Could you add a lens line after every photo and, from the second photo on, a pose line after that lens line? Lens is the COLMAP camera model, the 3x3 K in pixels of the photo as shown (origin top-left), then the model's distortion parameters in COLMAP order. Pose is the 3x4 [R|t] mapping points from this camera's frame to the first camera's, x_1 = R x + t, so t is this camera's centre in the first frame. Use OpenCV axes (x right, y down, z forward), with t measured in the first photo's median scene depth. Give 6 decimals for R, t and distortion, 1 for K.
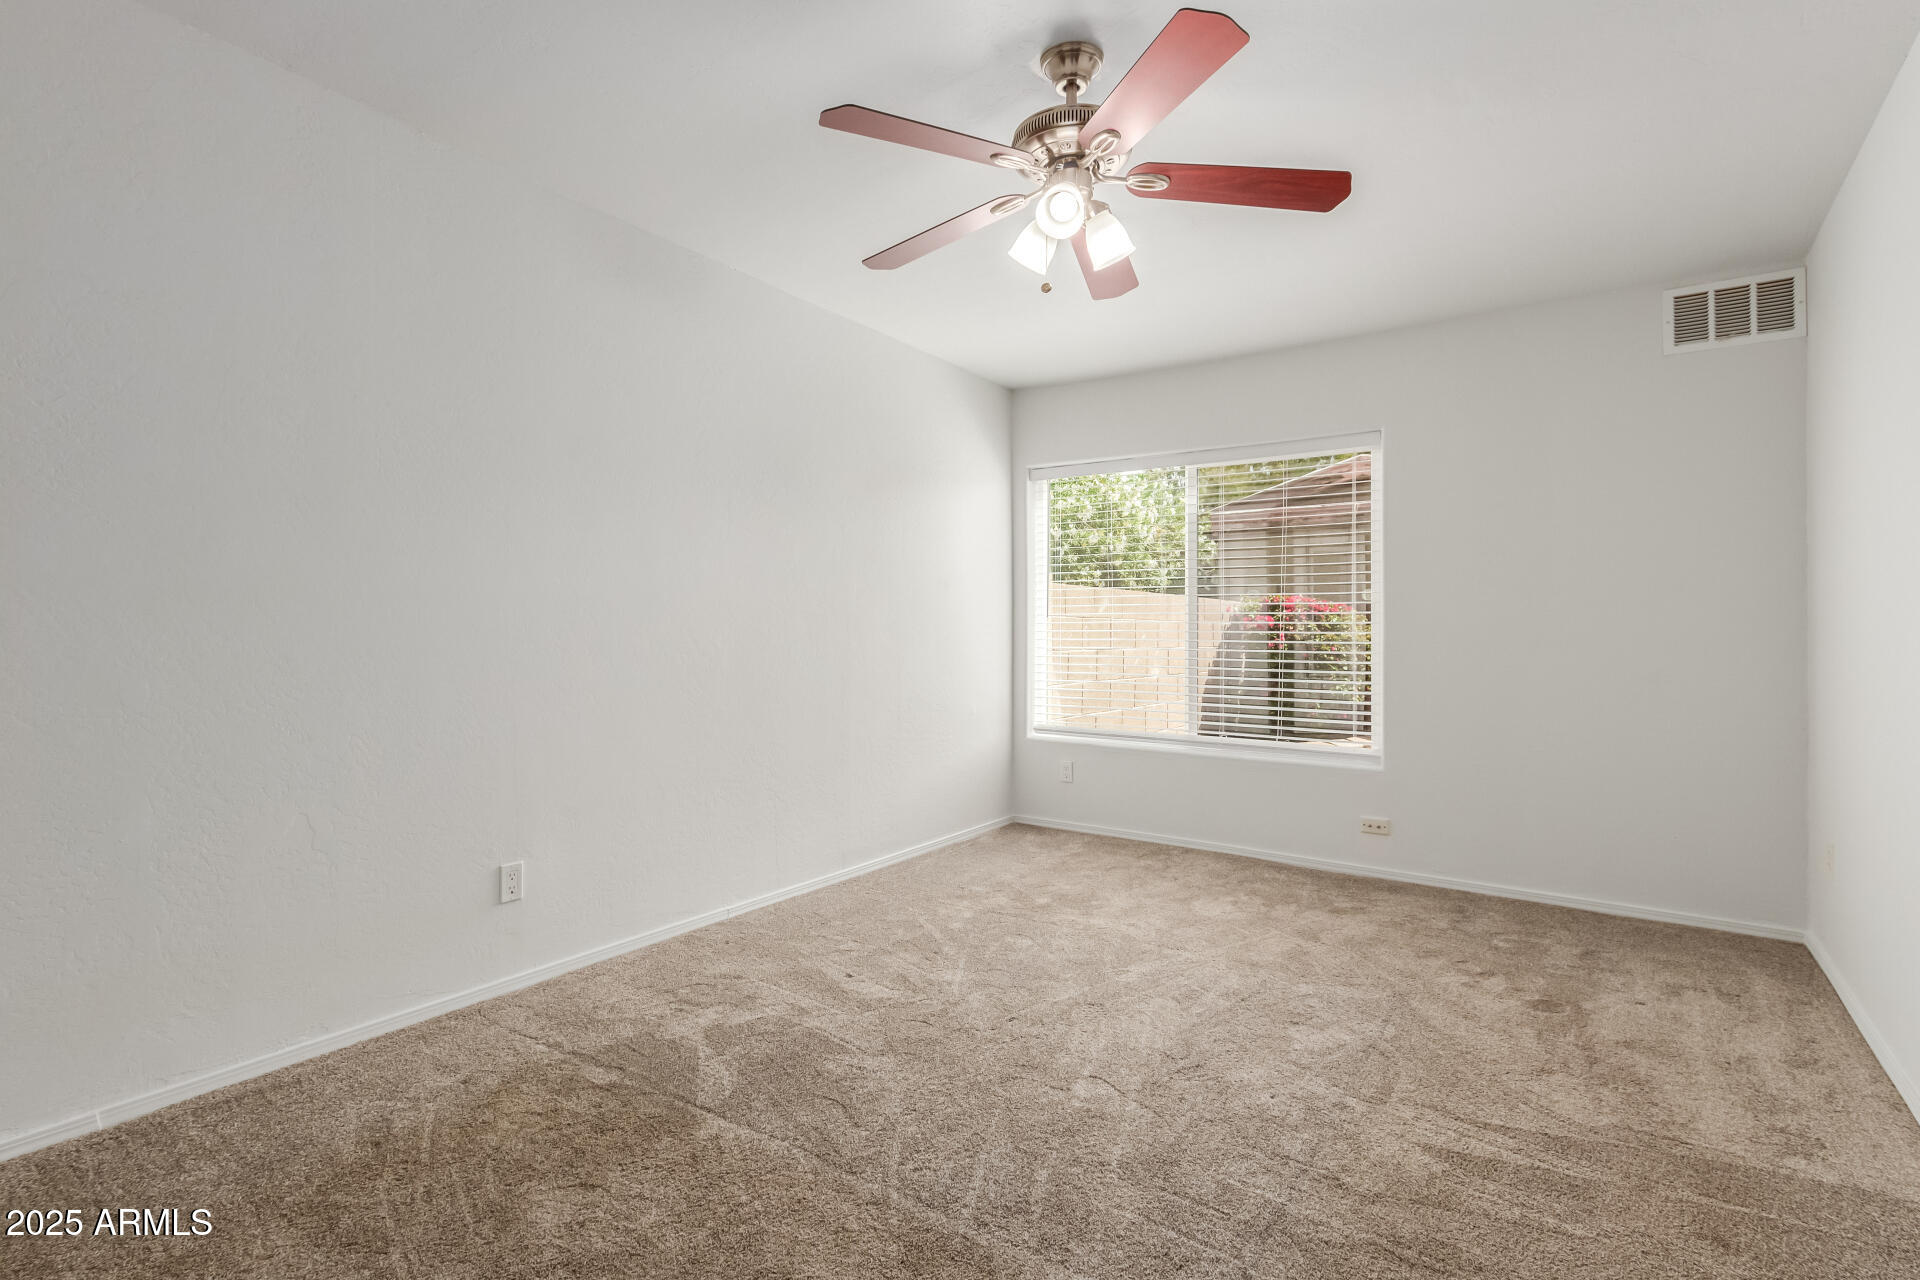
lens RADIAL K [[906.8, 0, 957.7], [0, 906.8, 620.4], [0, 0, 1]] dist [0.010164, -0.001557]
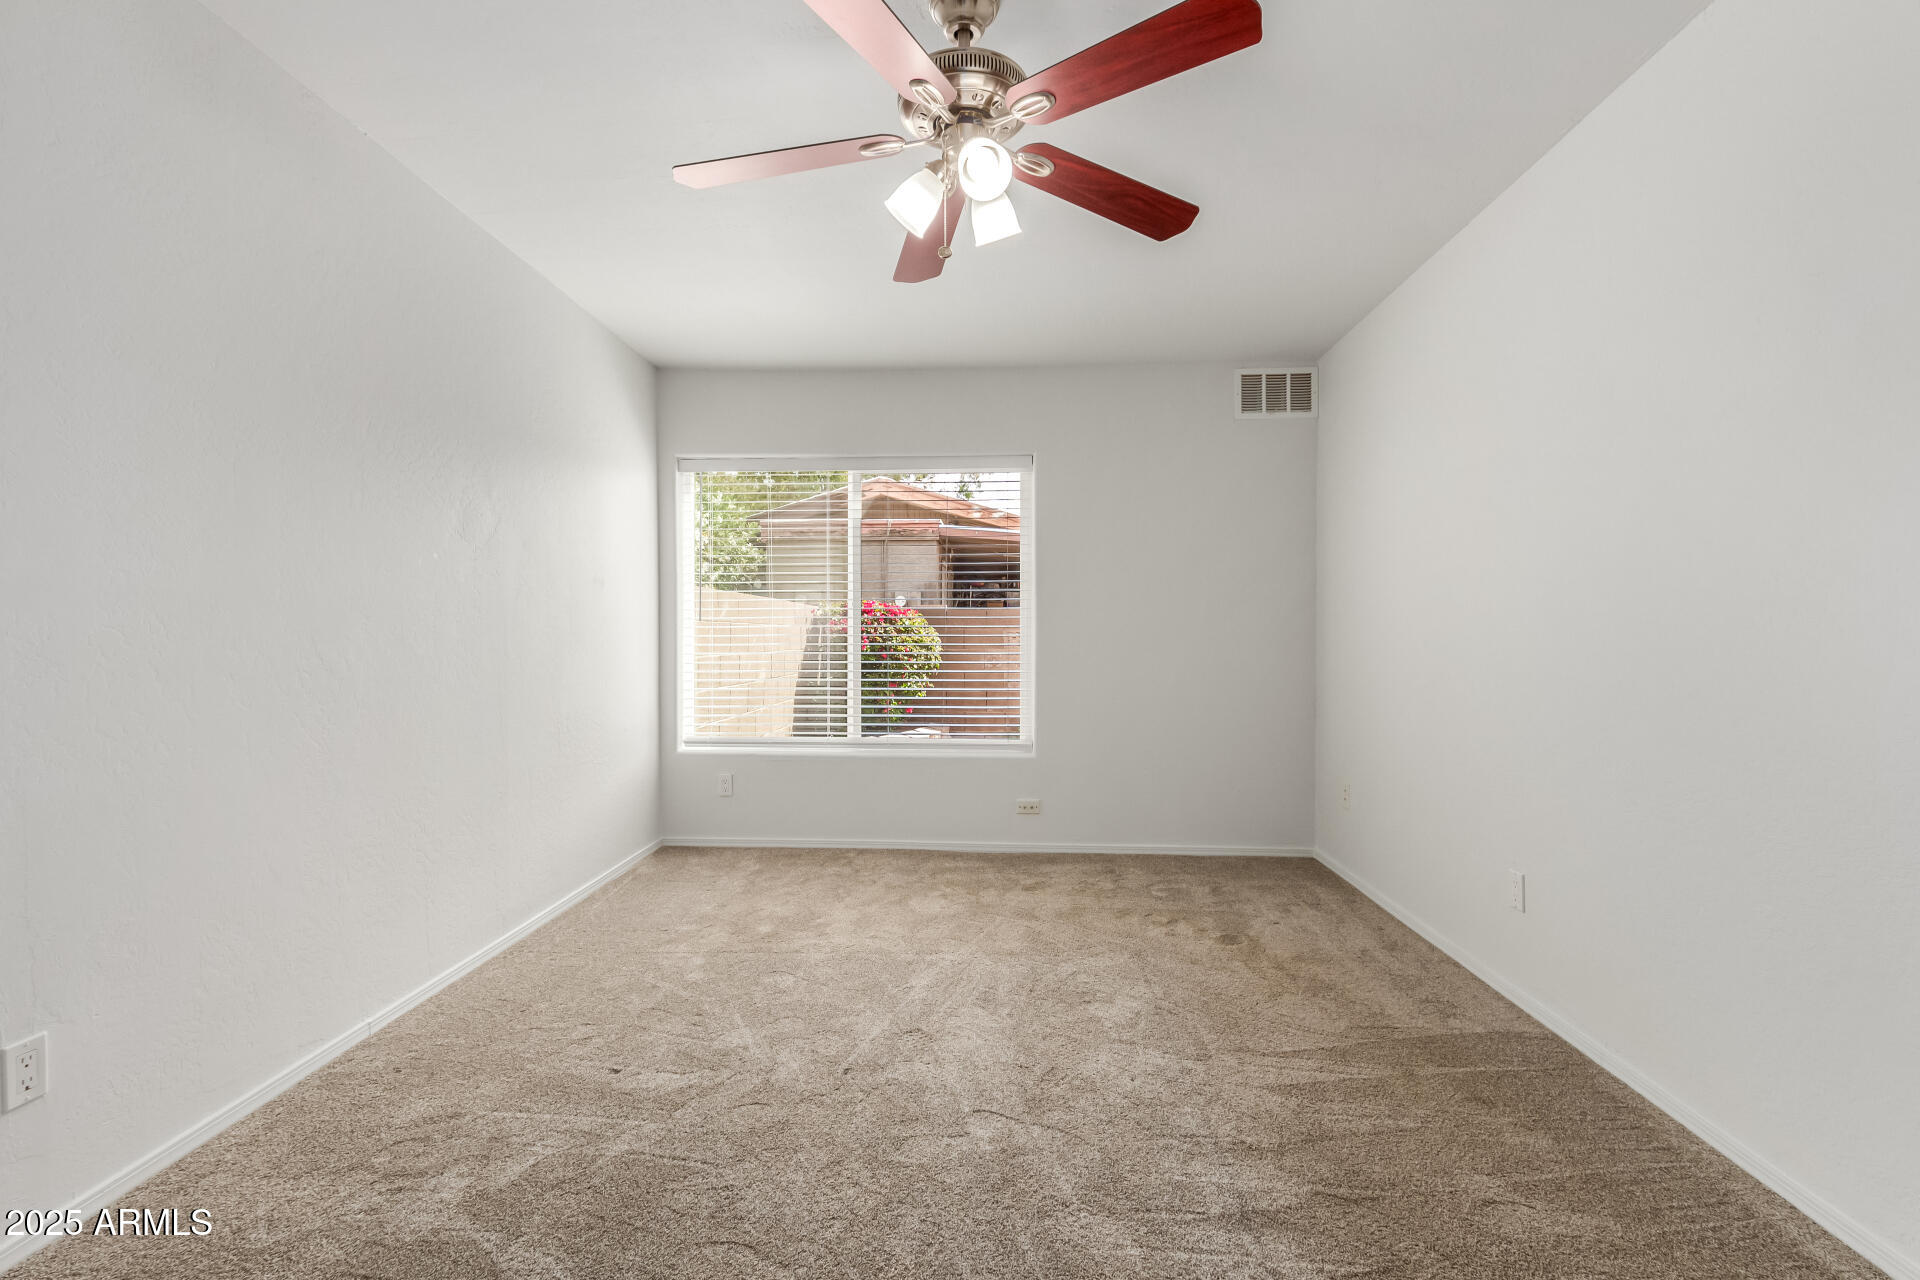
lens RADIAL K [[865.2, 0, 960.0], [0, 865.2, 640.0], [0, 0, 1]] dist [0.008452, -0.001179]
pose [[0.849334, -0.008775, 0.527784, -0.222253], [-0.001044, 0.999832, 0.018304, -0.000132], [-0.527856, -0.016097, 0.849182, 0.171935]]
